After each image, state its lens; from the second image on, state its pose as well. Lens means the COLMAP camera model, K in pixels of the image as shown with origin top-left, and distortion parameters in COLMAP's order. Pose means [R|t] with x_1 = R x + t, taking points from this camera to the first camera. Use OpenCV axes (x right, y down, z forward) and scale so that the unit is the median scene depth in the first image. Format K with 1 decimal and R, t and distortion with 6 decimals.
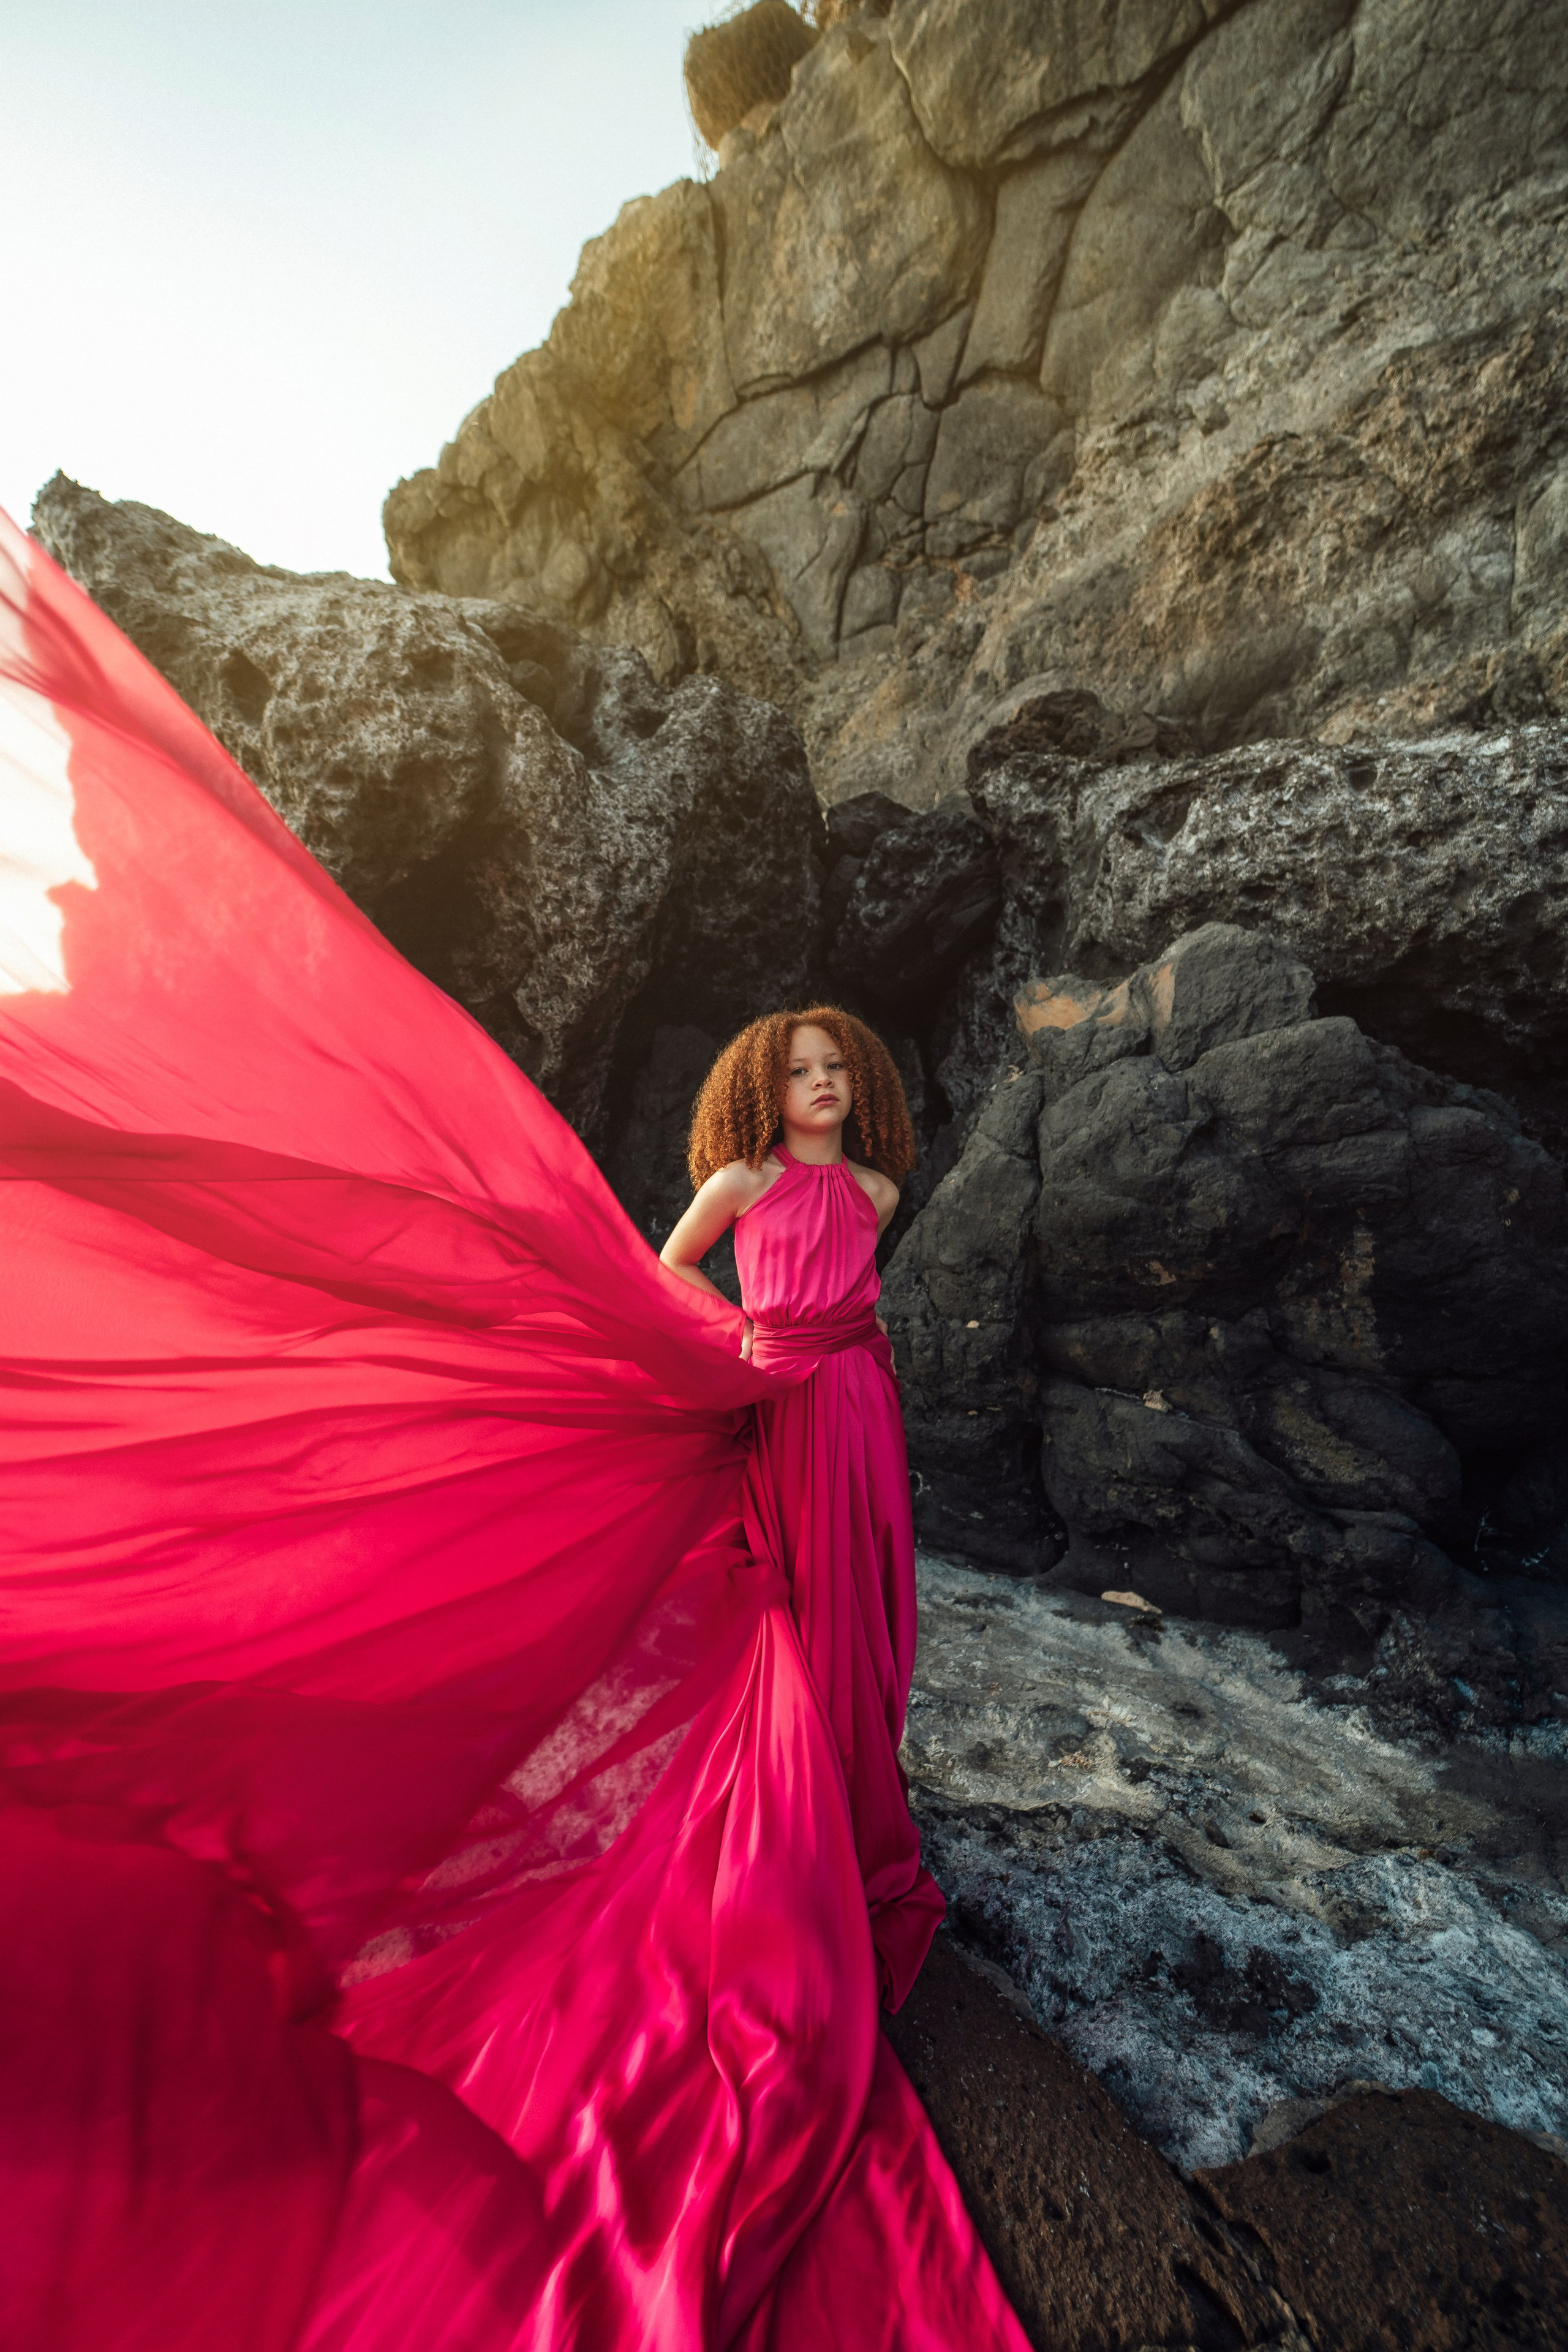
lens RADIAL K [[908.5, 0, 784.0], [0, 908.5, 1176.0], [0, 0, 1]] dist [-0.008408, -0.000531]
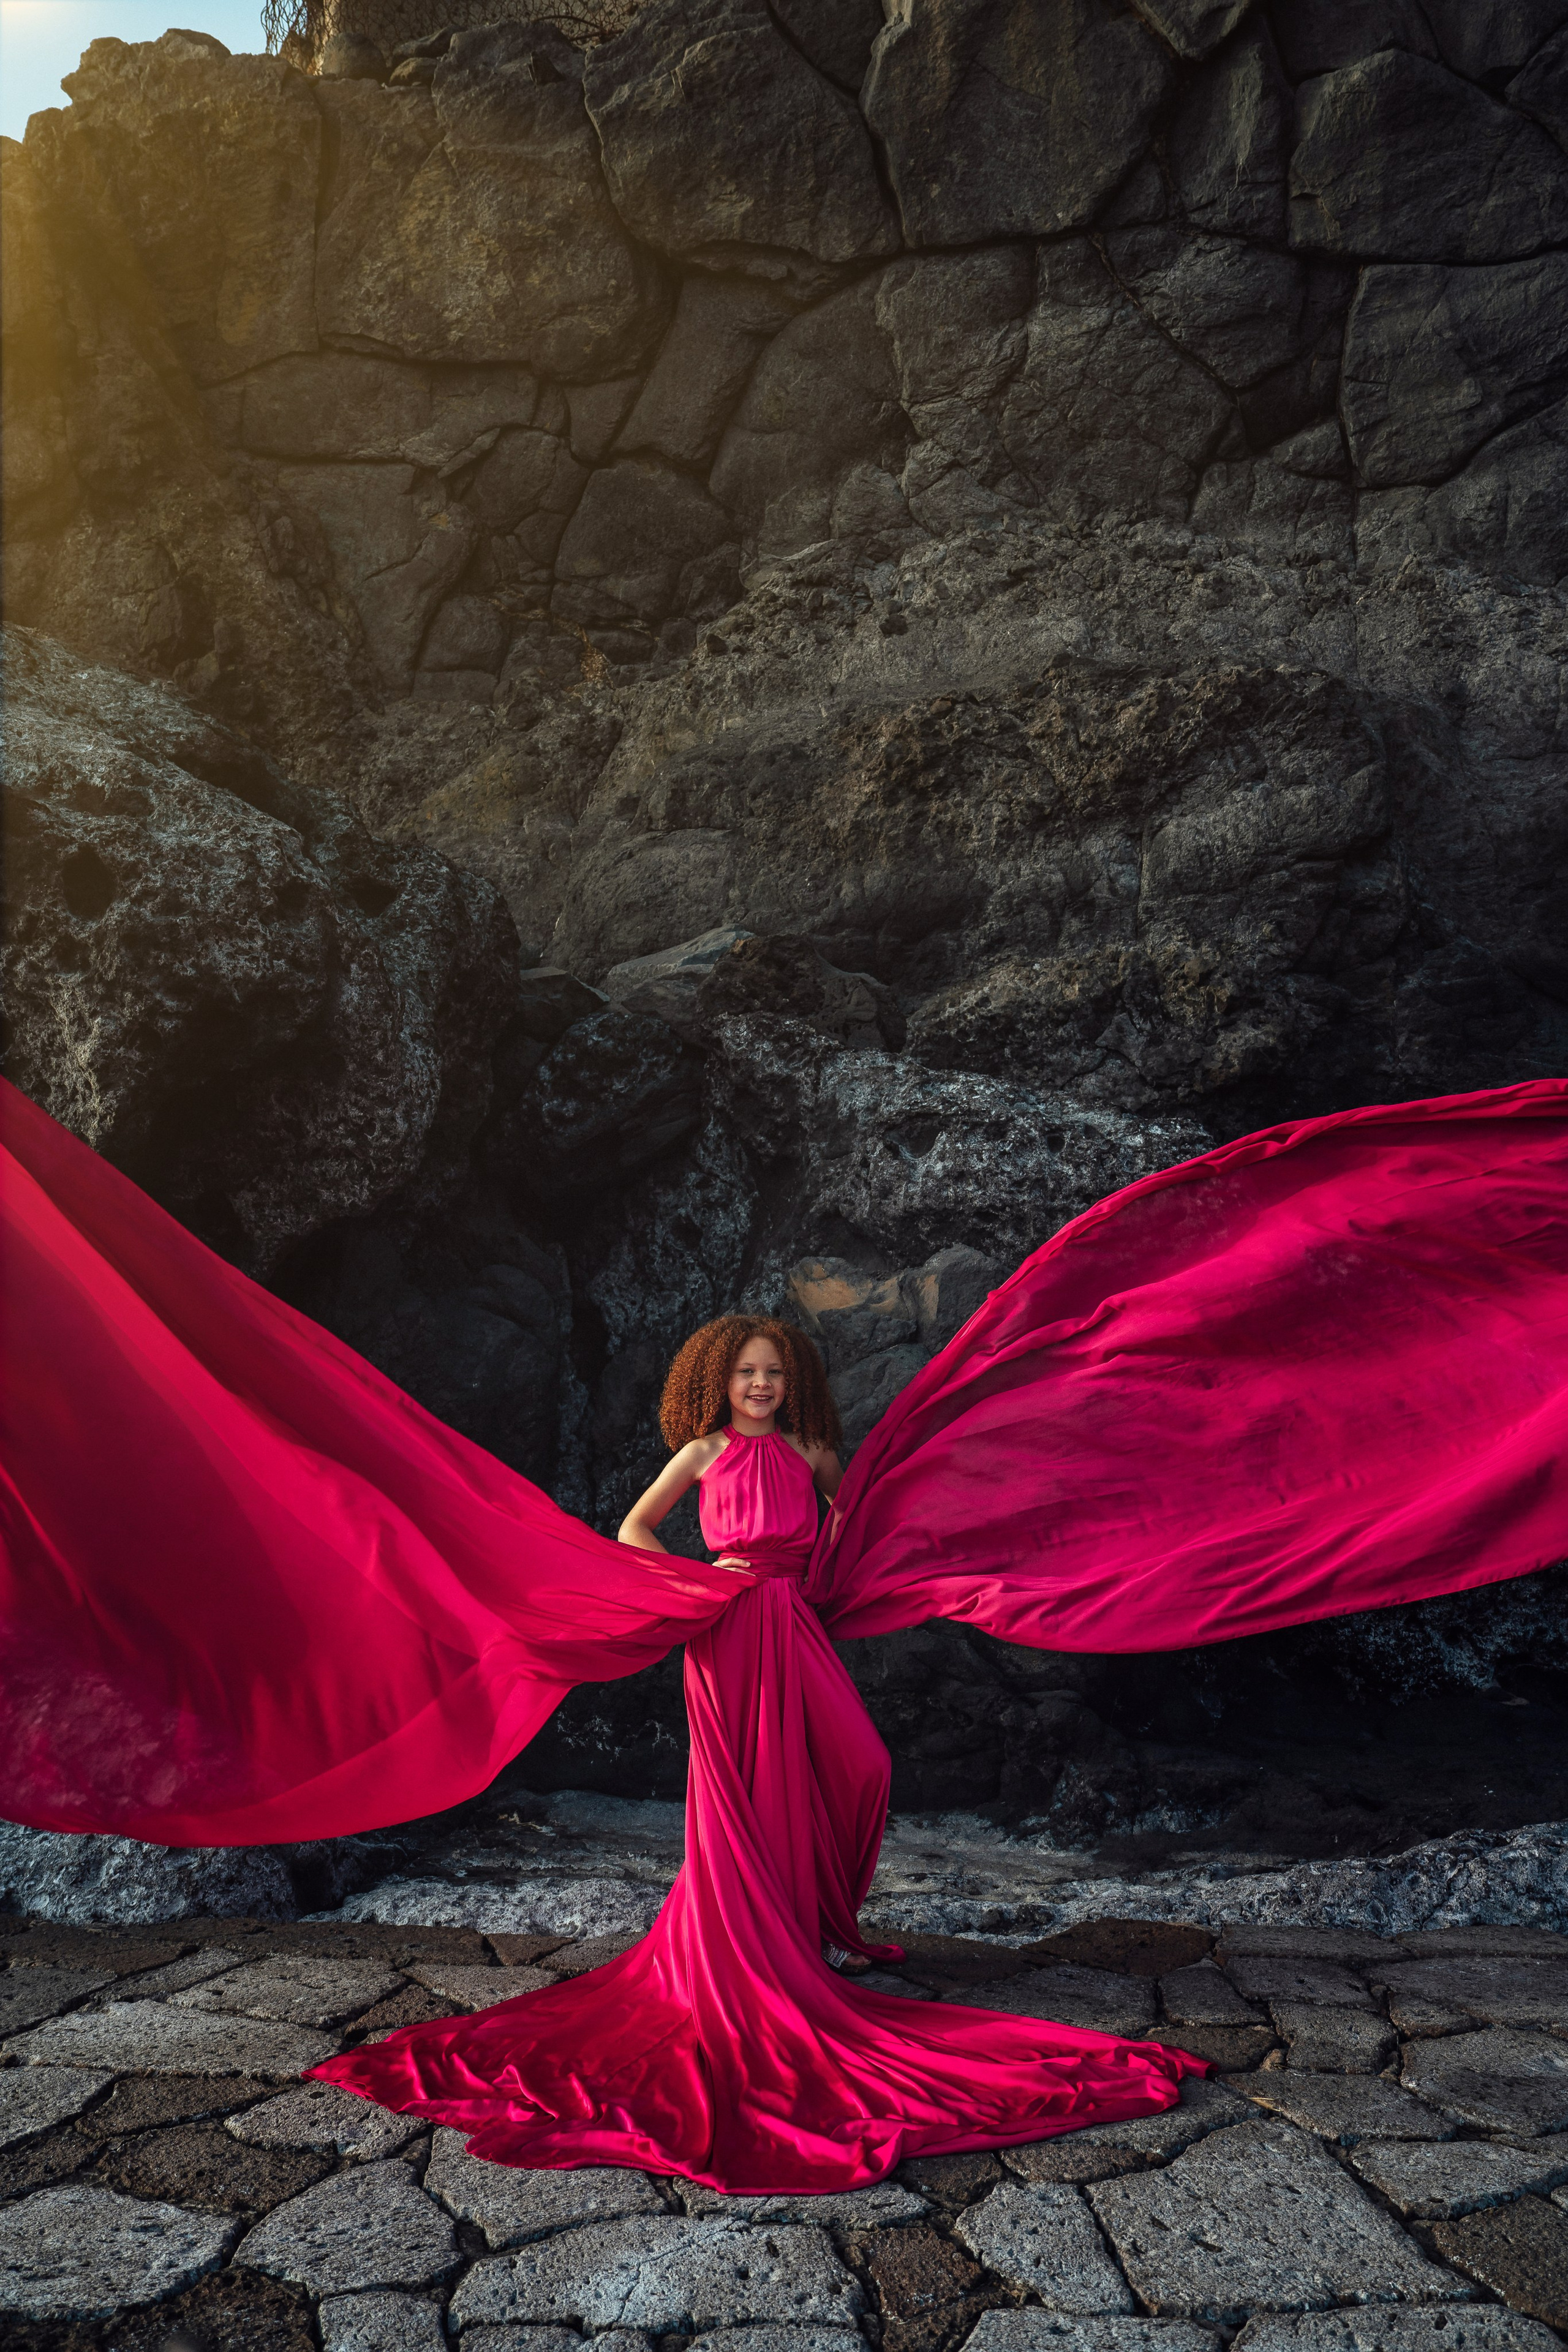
lens RADIAL K [[1662.0, 0, 784.0], [0, 1662.0, 1176.0], [0, 0, 1]] dist [-0.056491, 0.004746]
pose [[0.881865, 0.096691, 0.461480, -0.459169], [-0.042302, 0.991025, -0.126808, -0.032387], [-0.469600, 0.092306, 0.878041, -0.525890]]
